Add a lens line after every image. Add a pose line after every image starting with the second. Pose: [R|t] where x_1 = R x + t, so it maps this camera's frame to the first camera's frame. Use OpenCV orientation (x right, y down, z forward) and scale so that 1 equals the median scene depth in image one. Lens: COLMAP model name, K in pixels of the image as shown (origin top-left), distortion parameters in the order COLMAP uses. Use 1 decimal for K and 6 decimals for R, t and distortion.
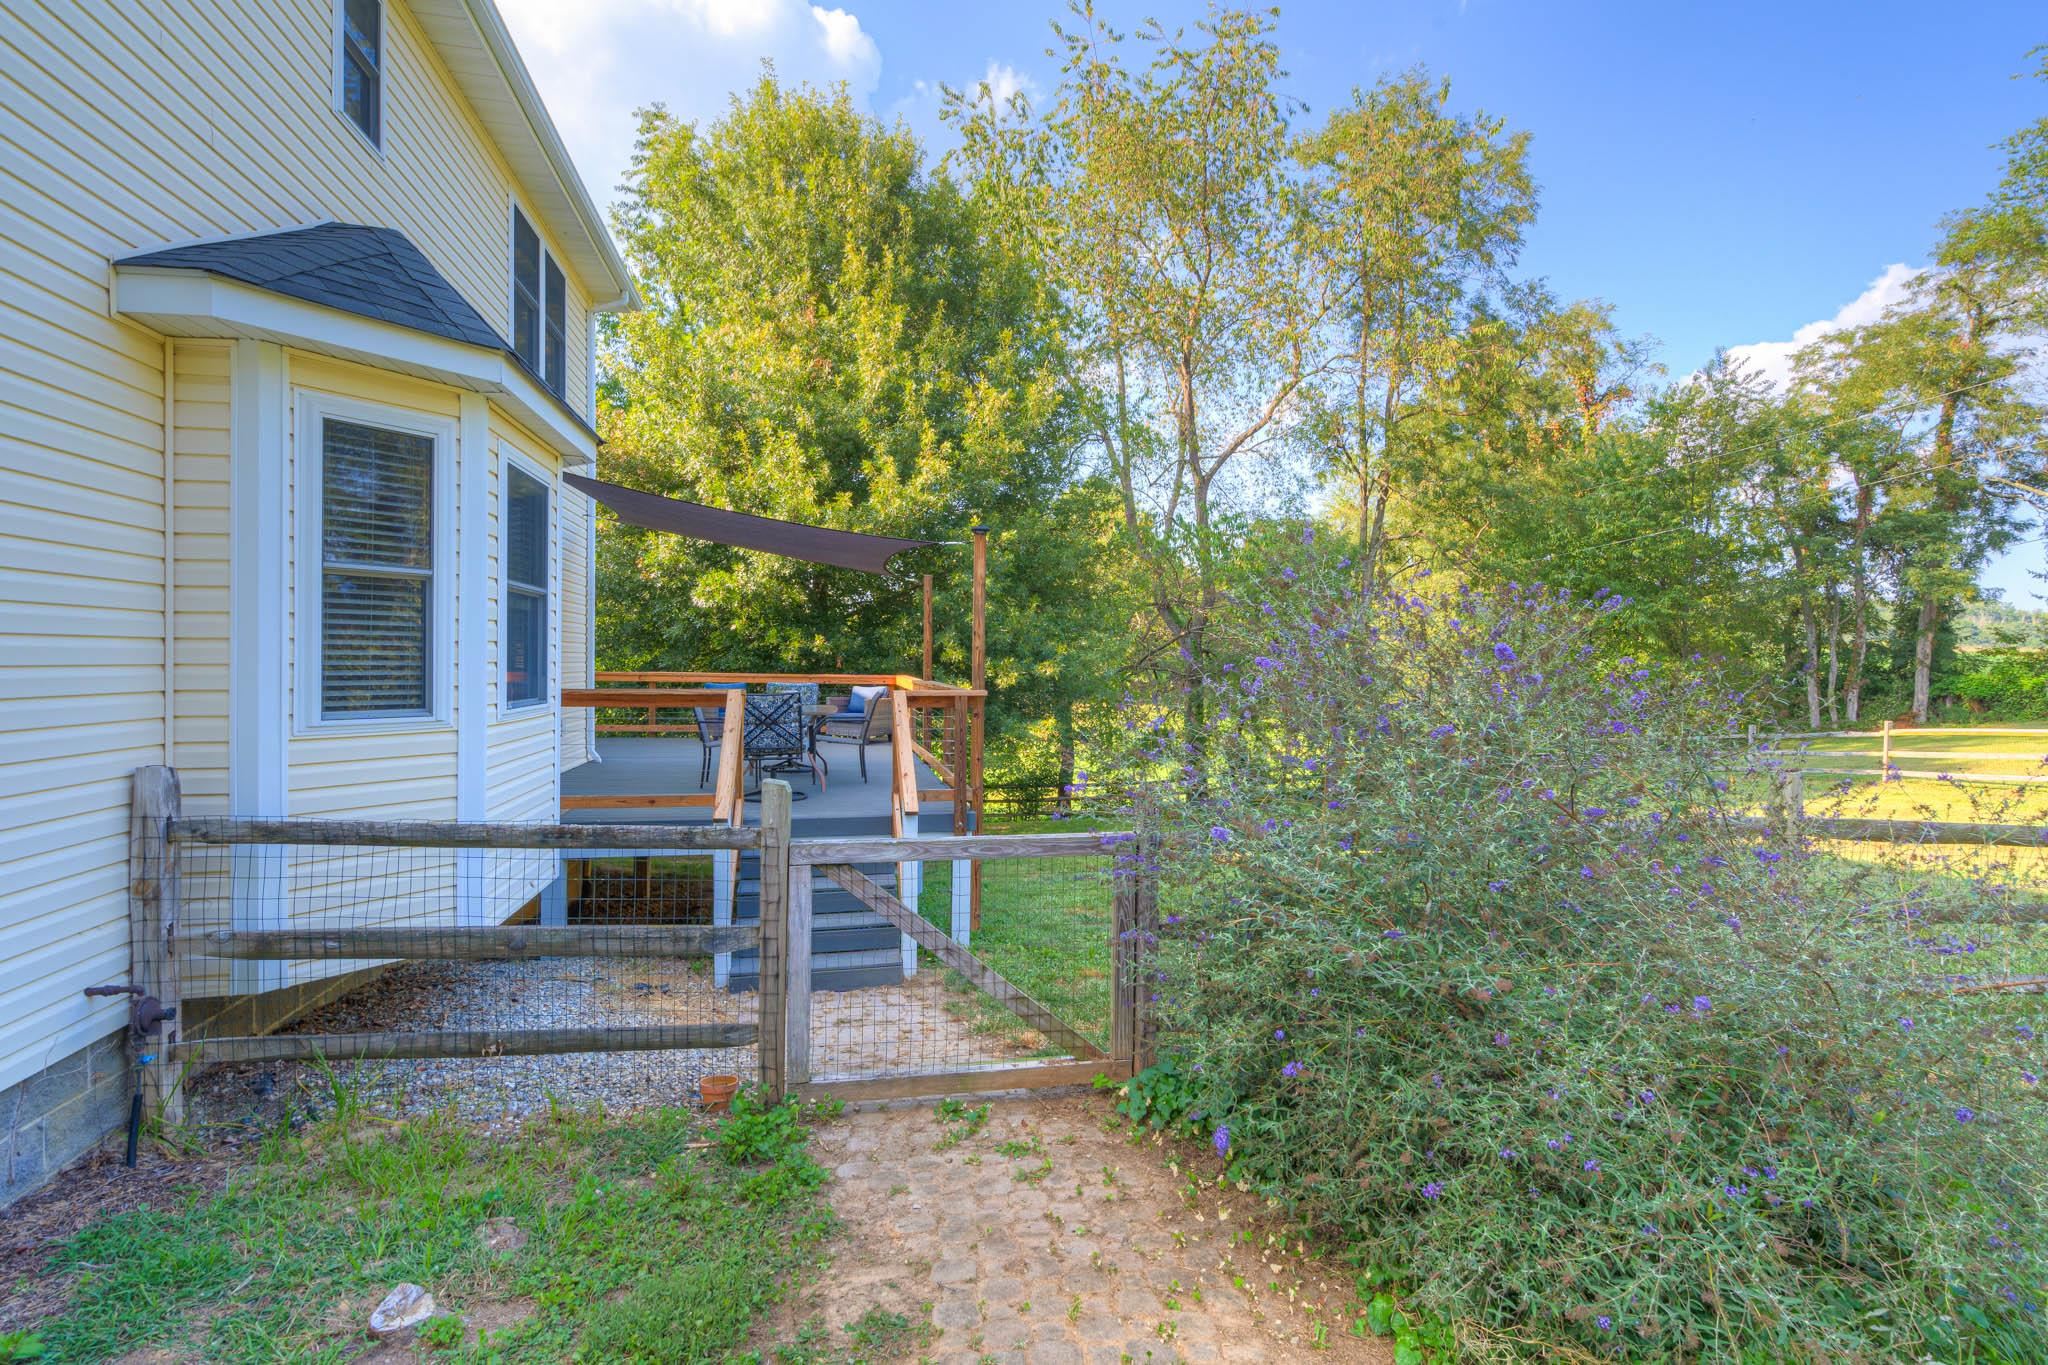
lens RADIAL K [[1005.0, 0, 1024.0], [0, 1005.0, 682.5], [0, 0, 1]] dist [-0.001521, -0.000459]
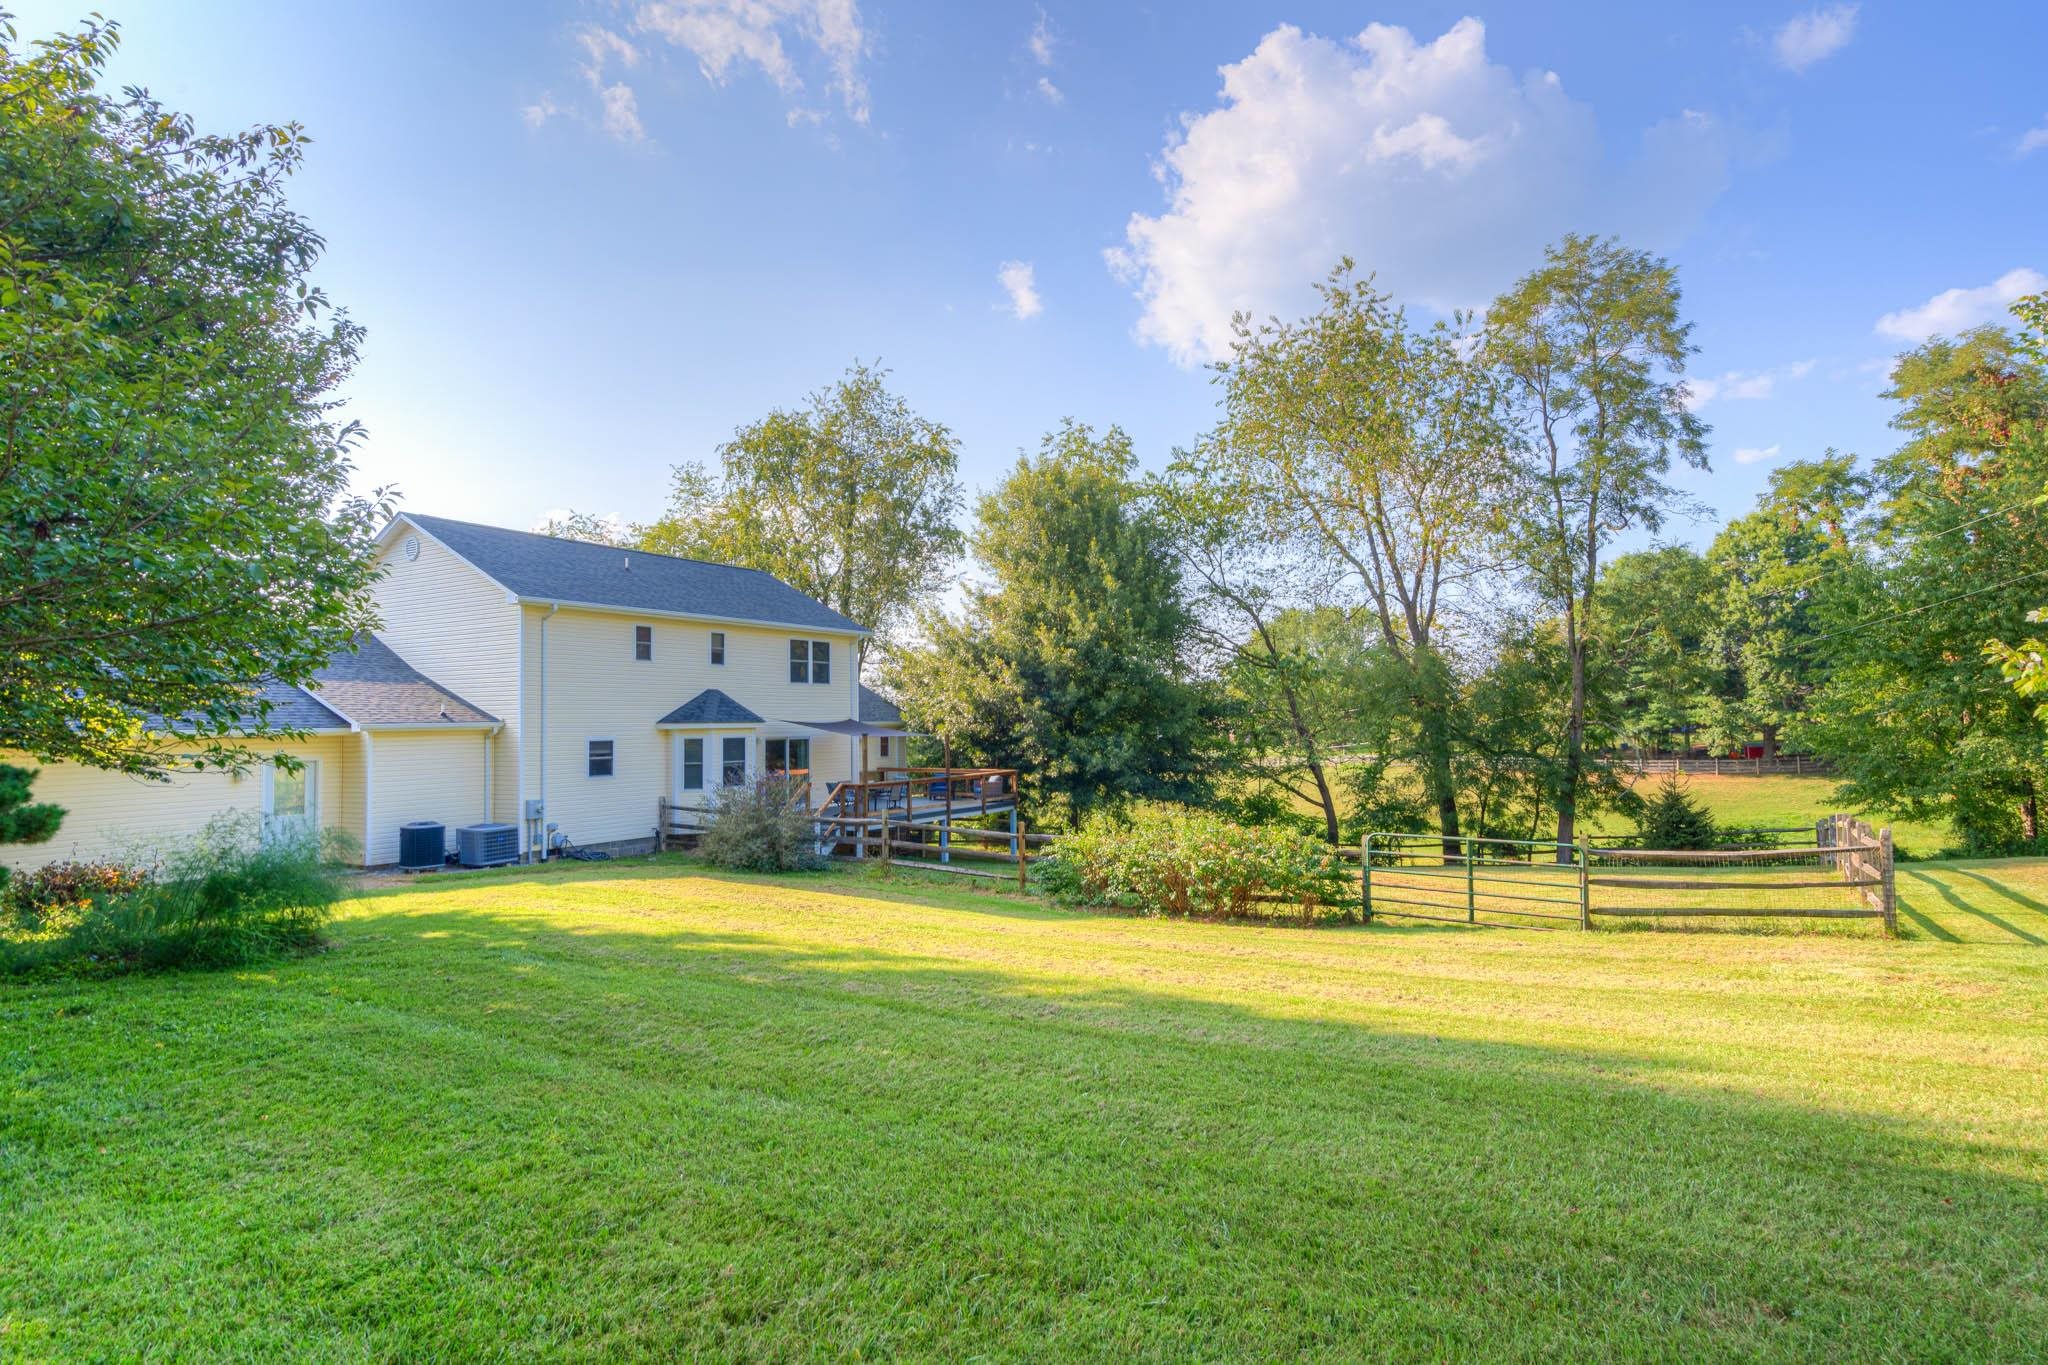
lens RADIAL K [[1069.9, 0, 1026.9], [0, 1069.9, 710.5], [0, 0, 1]] dist [-0.002830, 0.000045]
pose [[0.758318, -0.028914, -0.651243, 4.597419], [0.005852, 0.999278, -0.037552, -0.169790], [0.651858, 0.024665, 0.757940, -2.311641]]
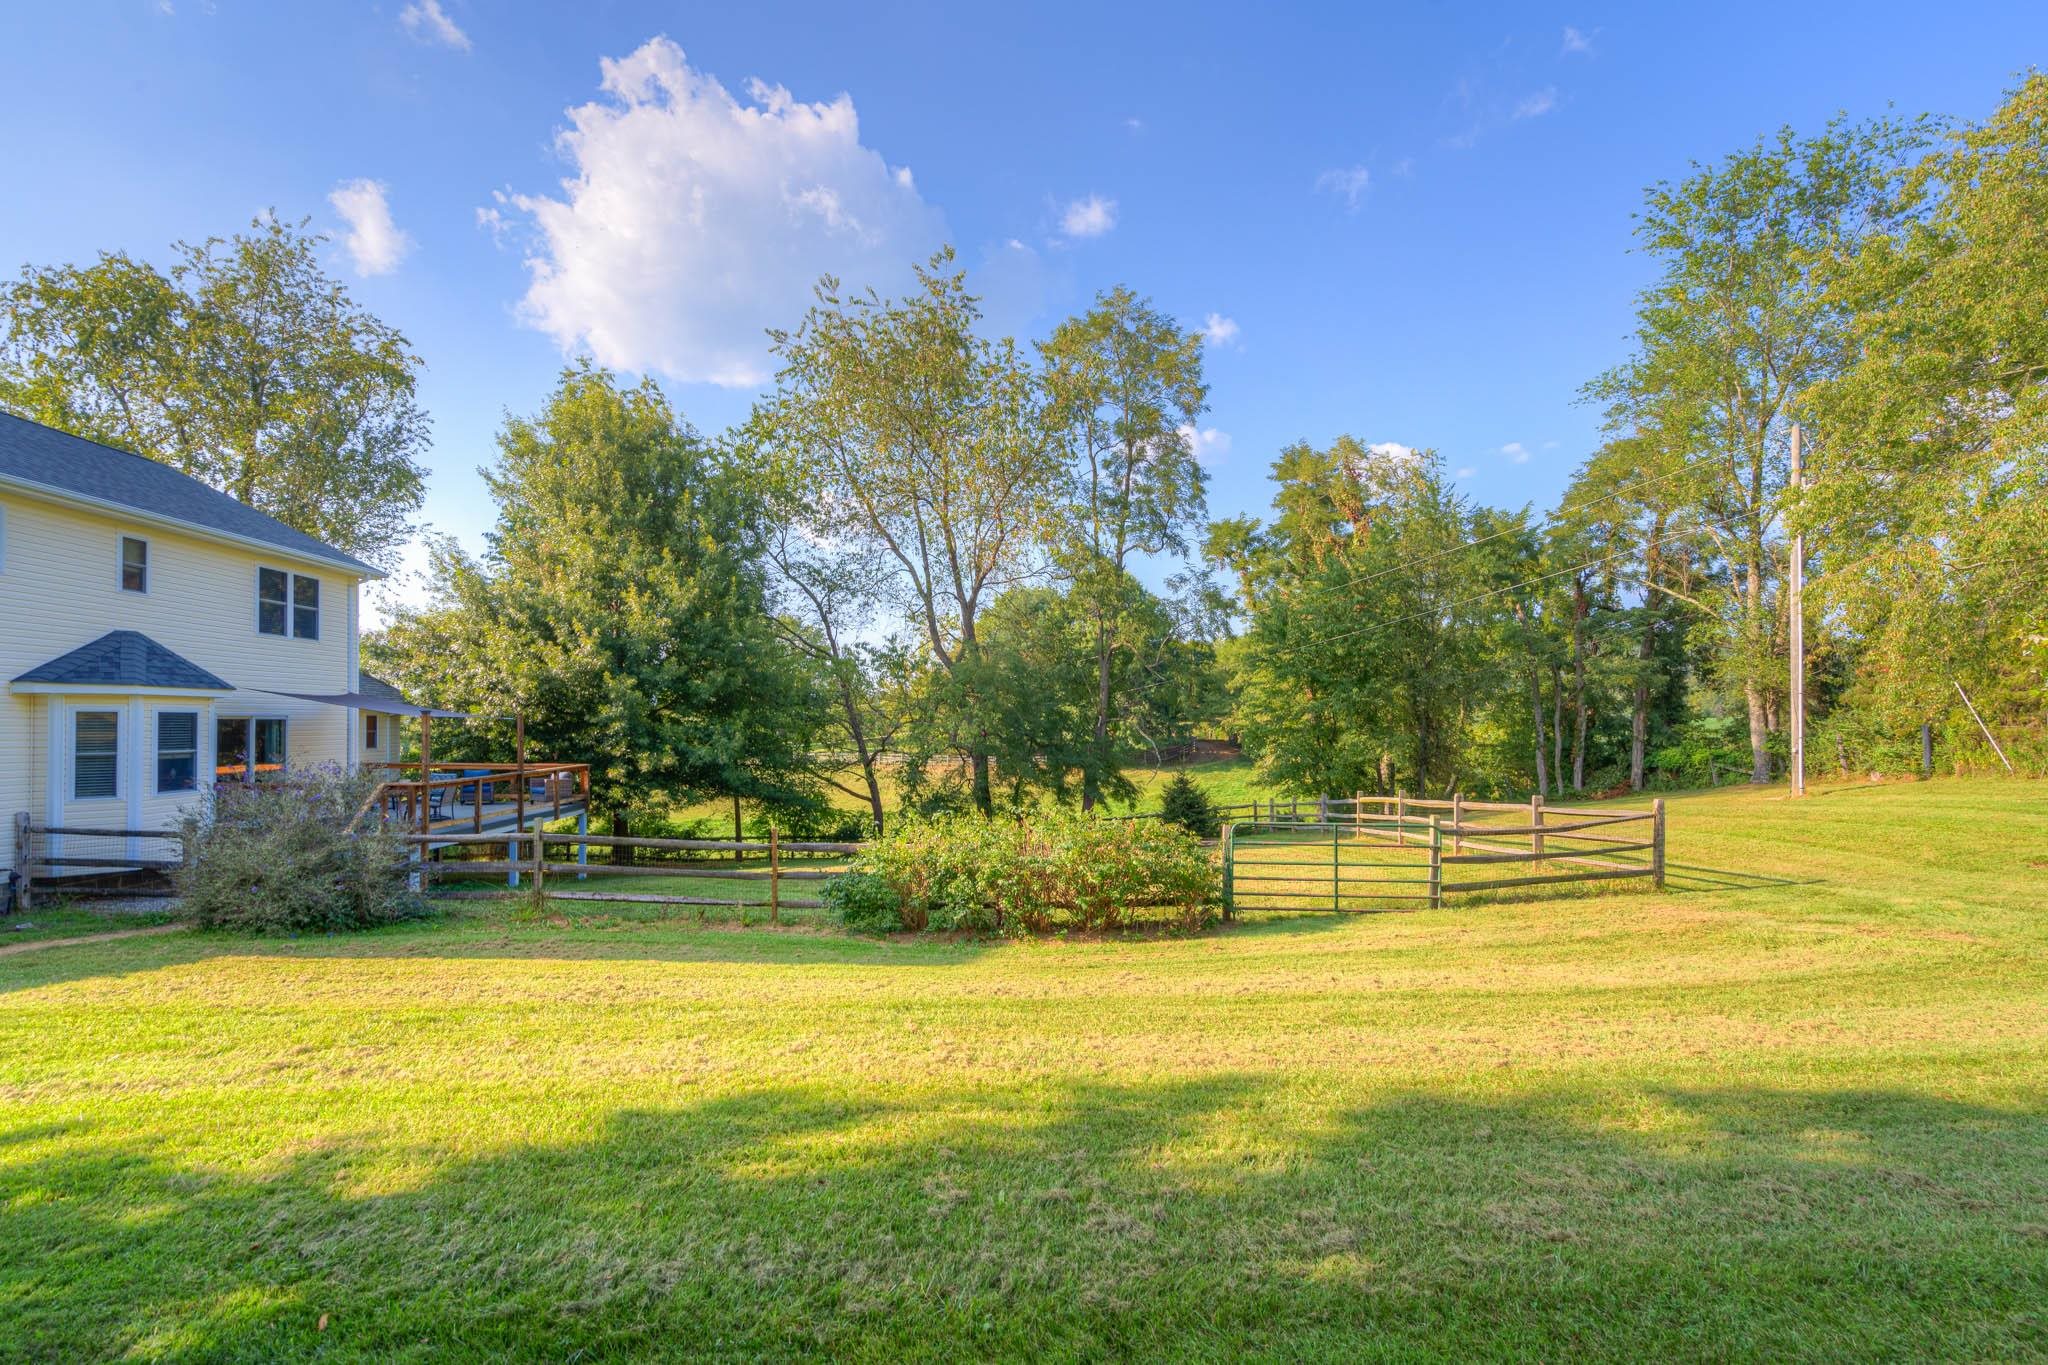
lens RADIAL K [[966.3, 0, 1017.5], [0, 966.3, 730.9], [0, 0, 1]] dist [-0.017646, 0.010101]
pose [[0.994426, -0.007498, -0.105172, 2.652641], [0.005518, 0.999802, -0.019110, -0.108279], [0.105295, 0.018423, 0.994270, -1.802898]]
